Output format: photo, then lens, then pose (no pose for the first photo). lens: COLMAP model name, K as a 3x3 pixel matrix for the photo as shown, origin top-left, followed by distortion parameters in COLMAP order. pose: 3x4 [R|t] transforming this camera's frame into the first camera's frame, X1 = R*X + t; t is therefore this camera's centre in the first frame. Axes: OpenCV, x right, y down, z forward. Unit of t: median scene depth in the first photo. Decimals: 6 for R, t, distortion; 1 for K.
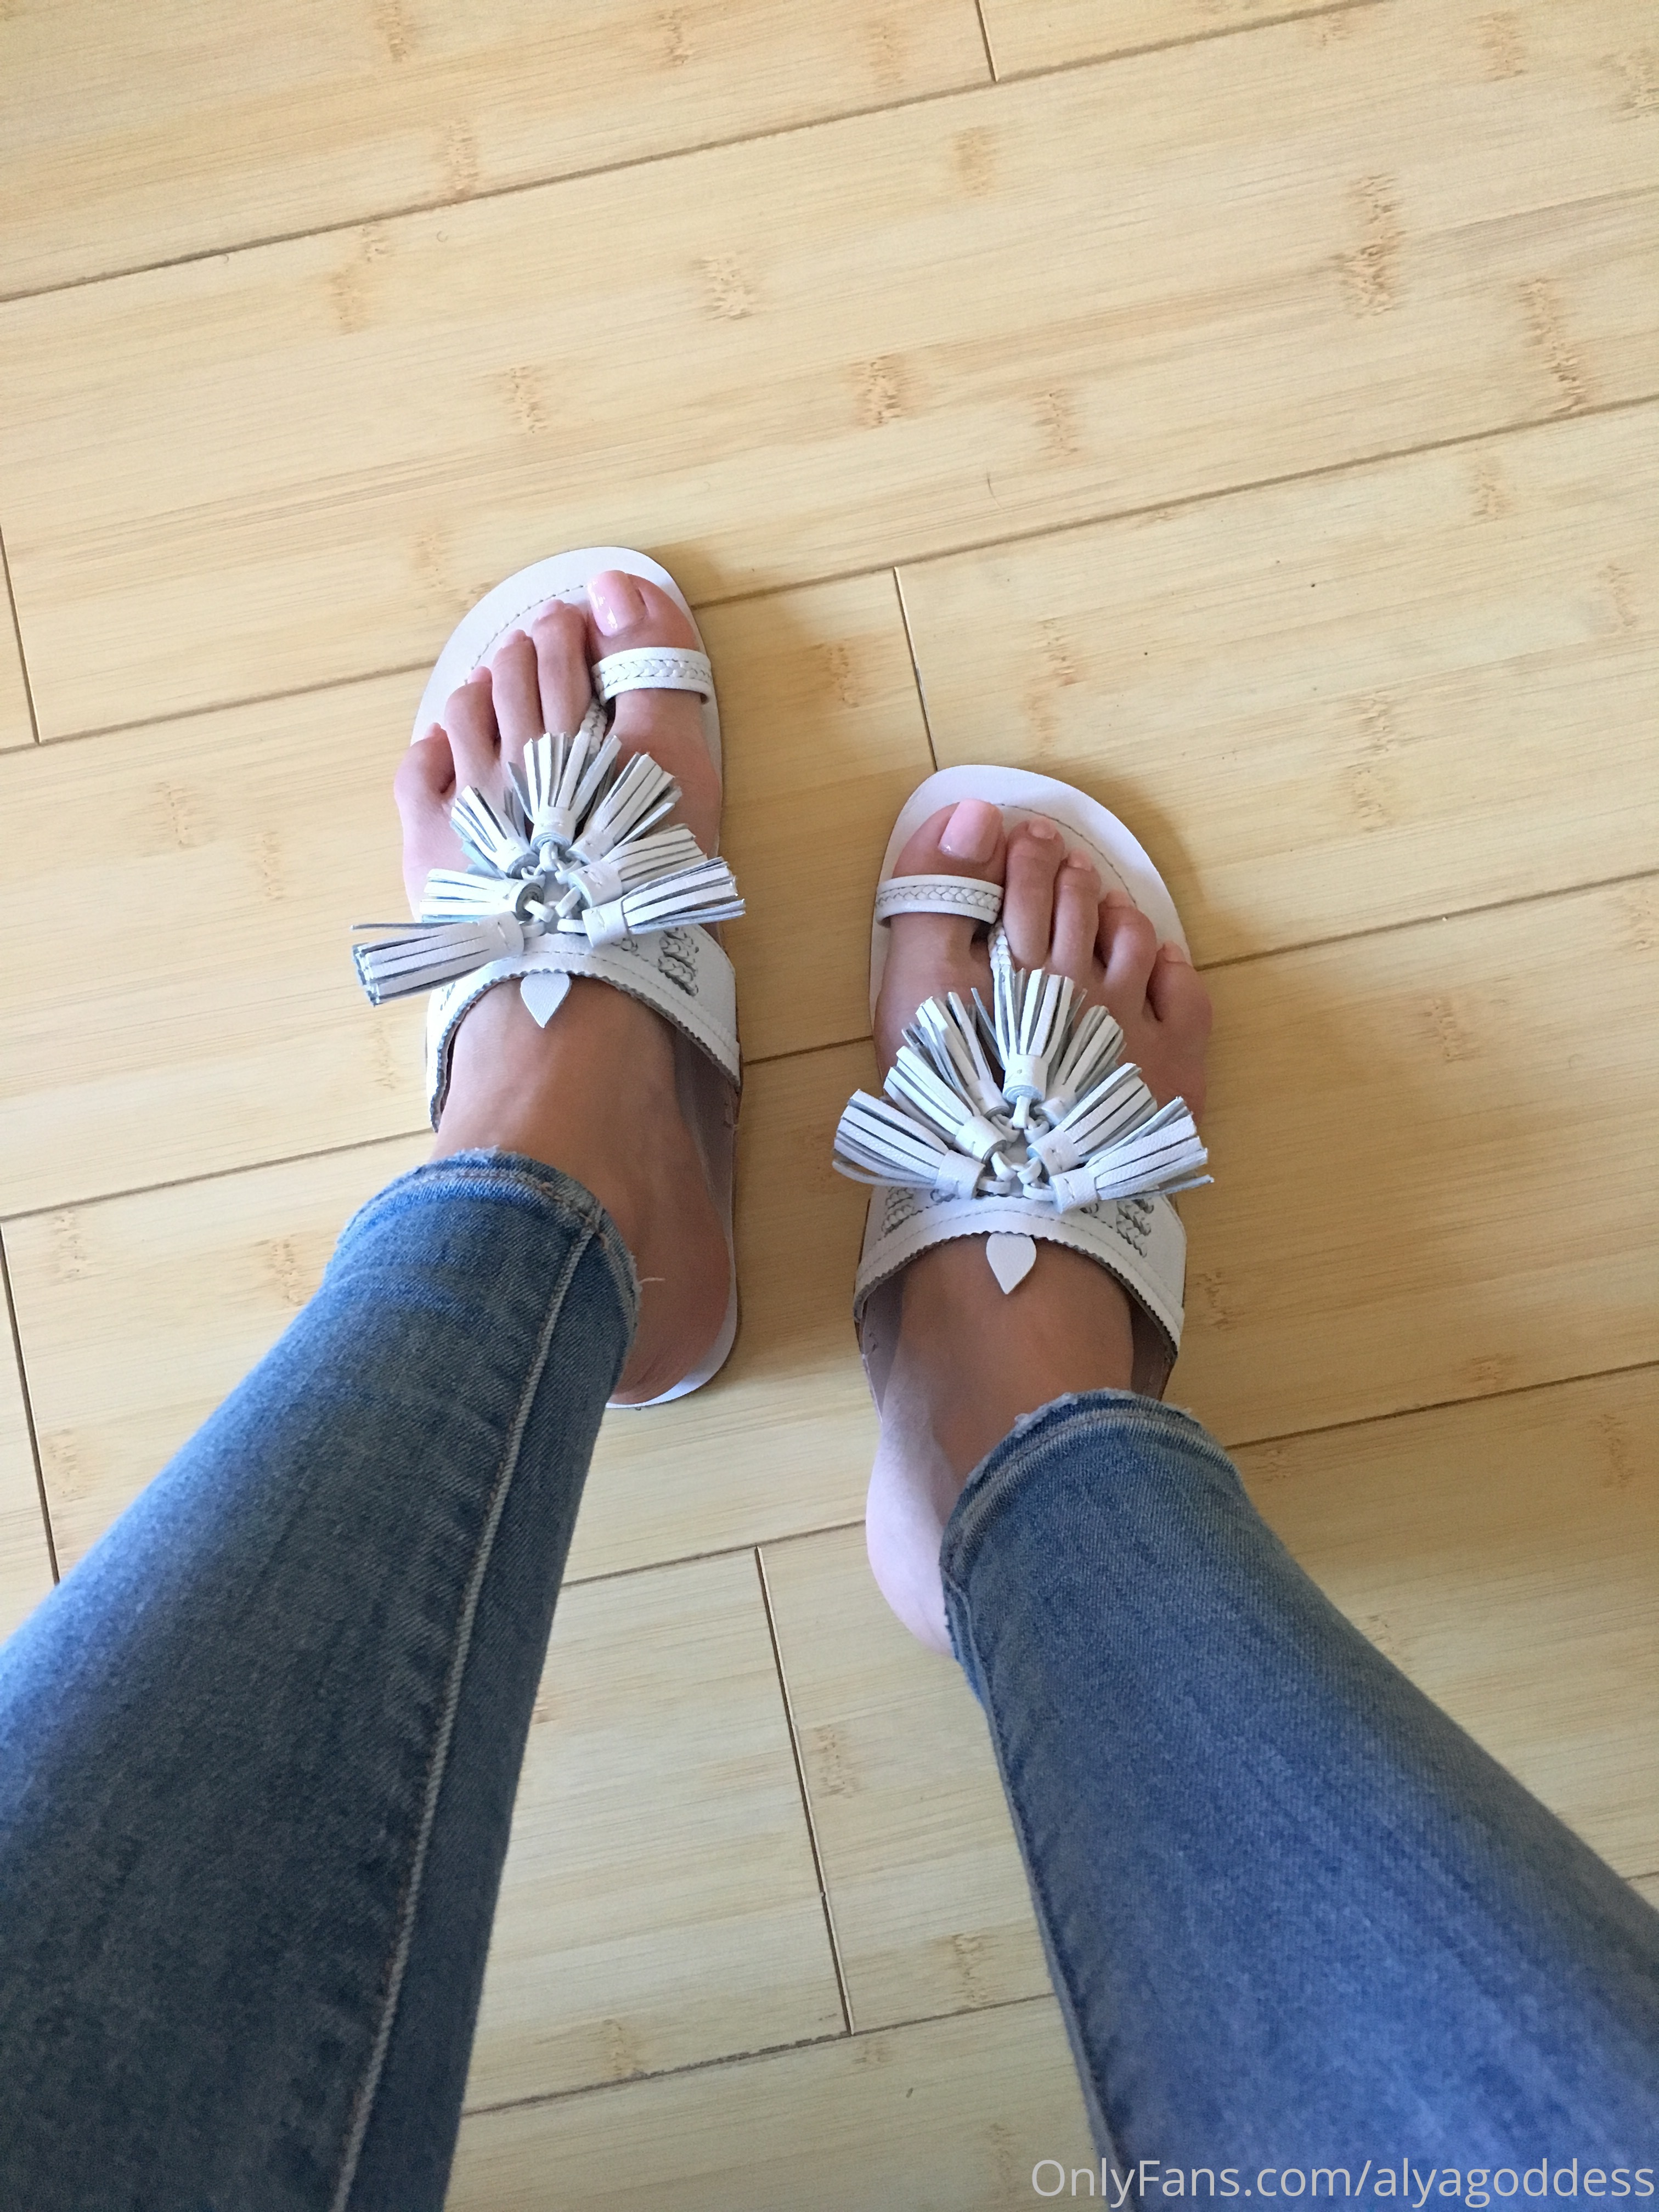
lens RADIAL K [[1849.0, 0, 829.5], [0, 1849.0, 1106.0], [0, 0, 1]] dist [0.097449, -0.138323]
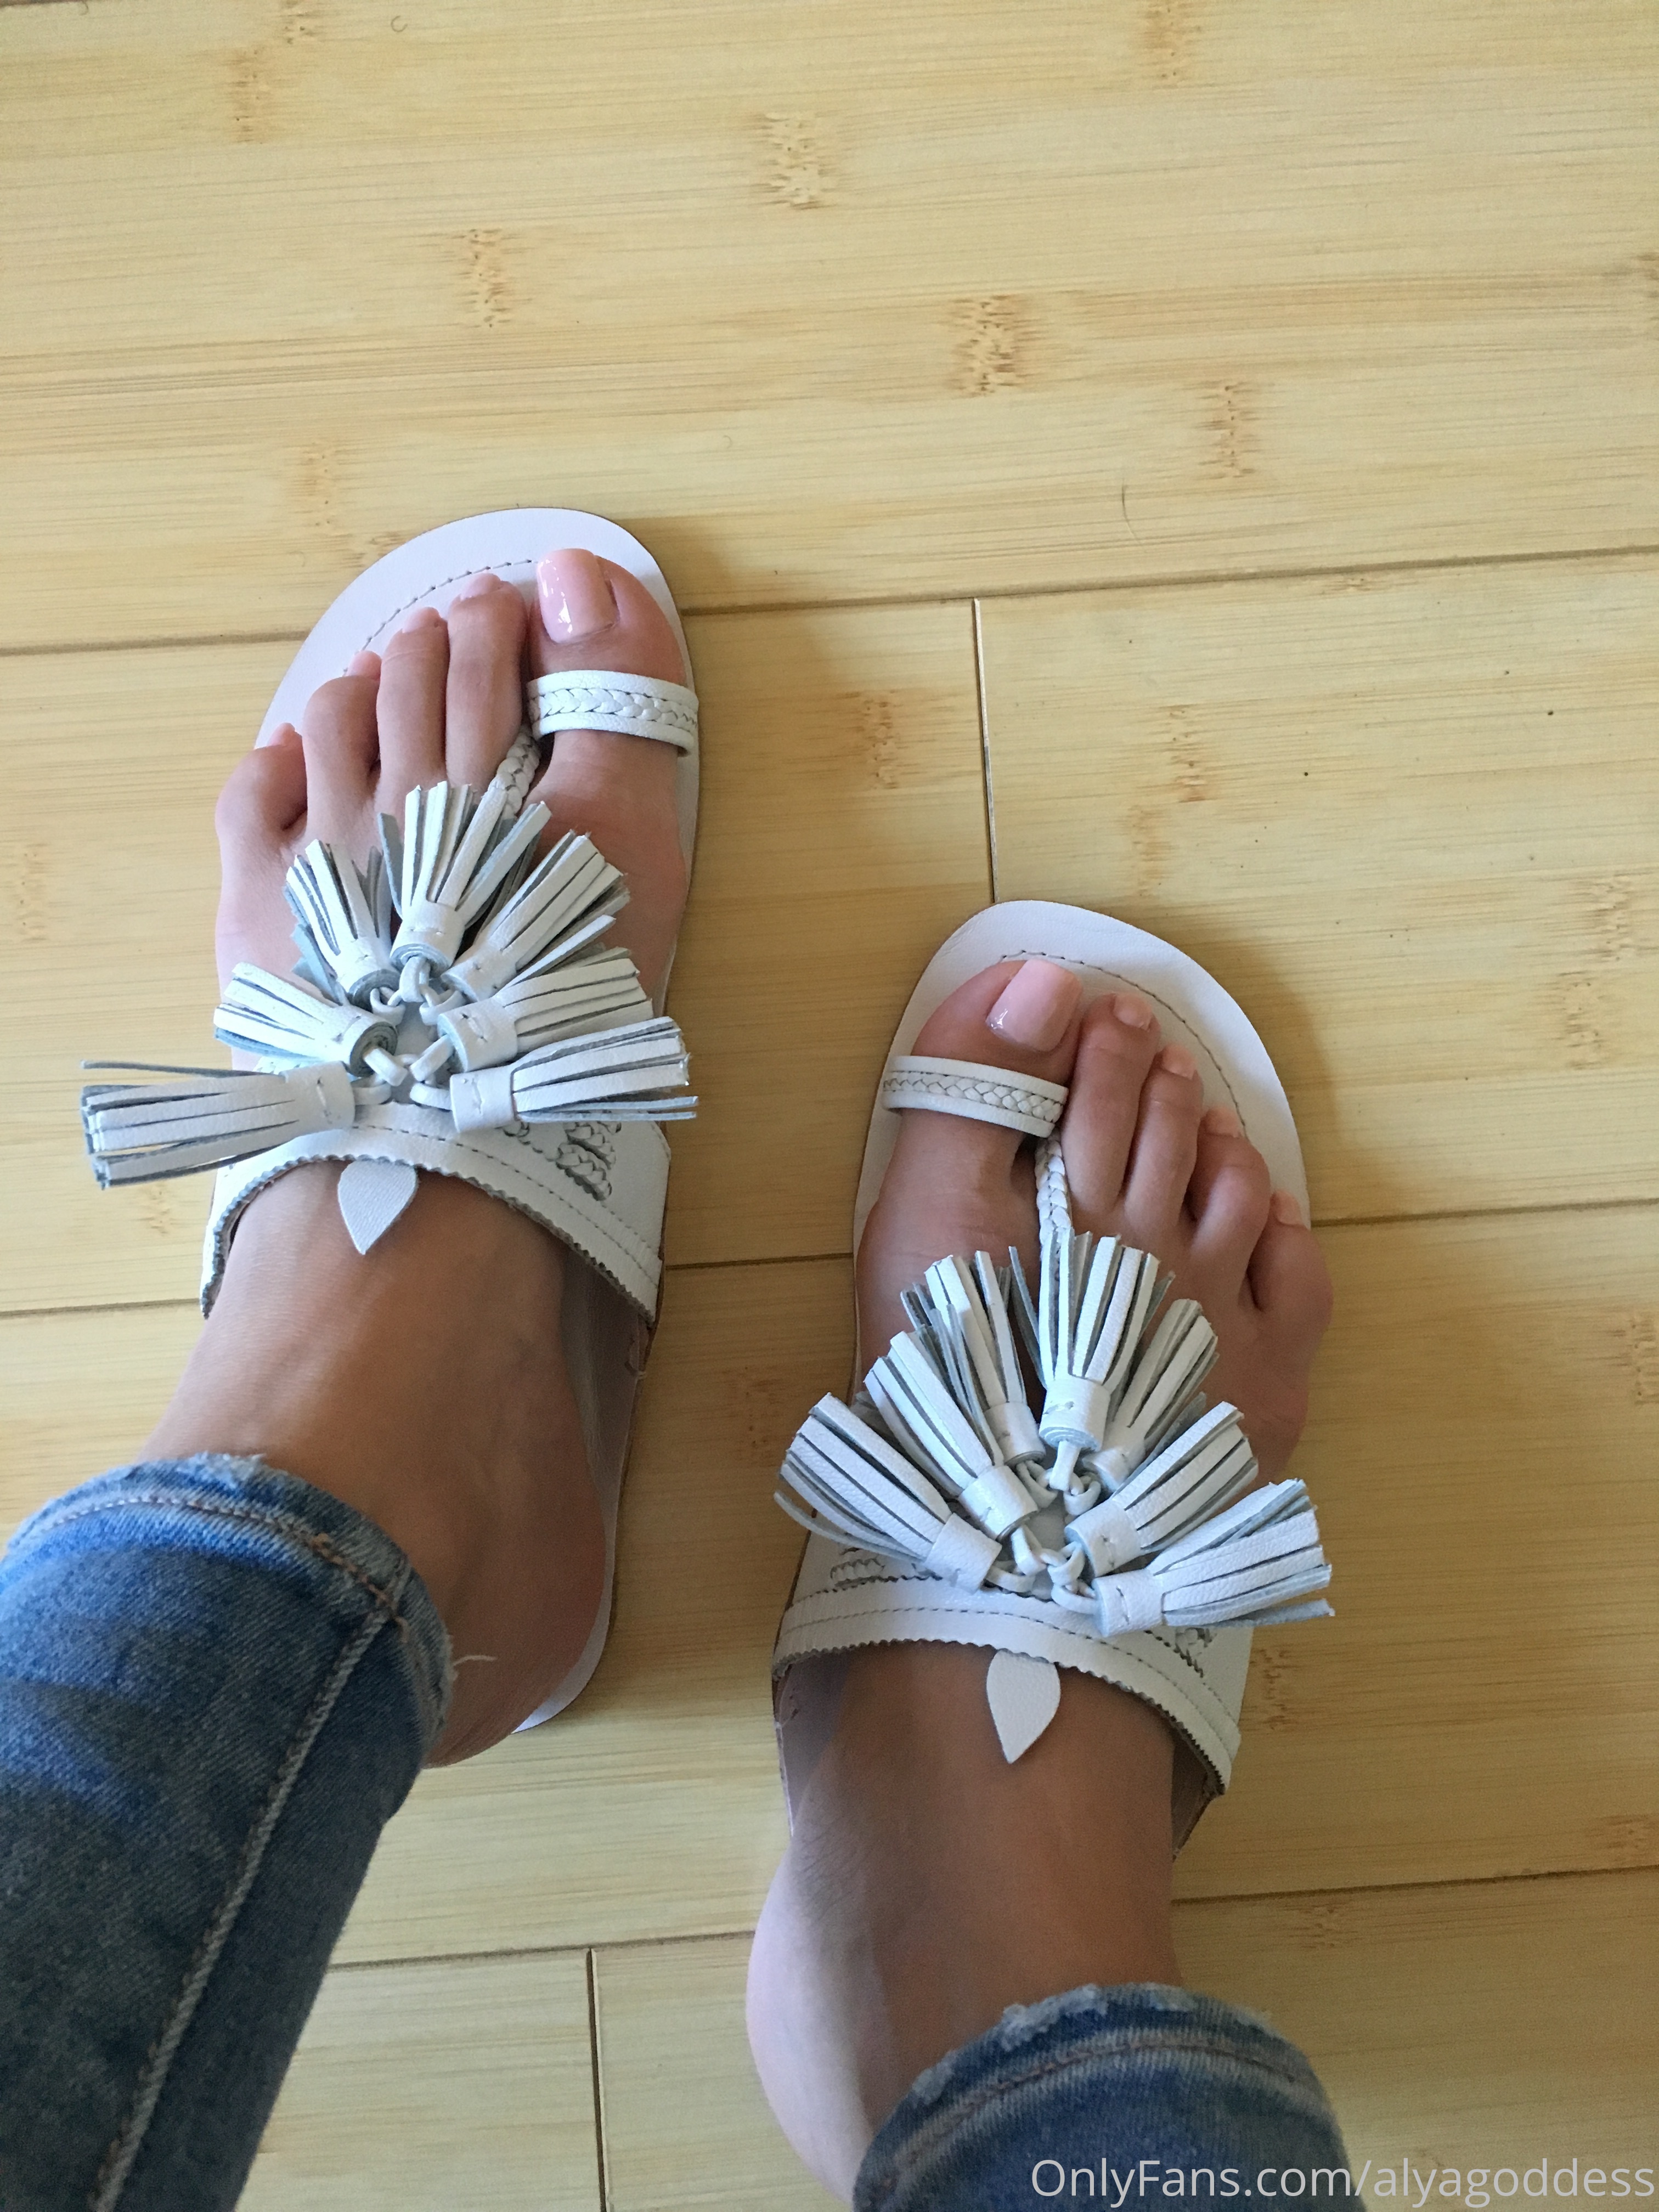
lens RADIAL K [[1849.0, 0, 829.5], [0, 1849.0, 1106.0], [0, 0, 1]] dist [0.097449, -0.138323]
pose [[0.989471, 0.138704, 0.041341, -0.023385], [-0.140372, 0.989266, 0.040607, -0.125933], [-0.035265, -0.045982, 0.998320, 0.301800]]
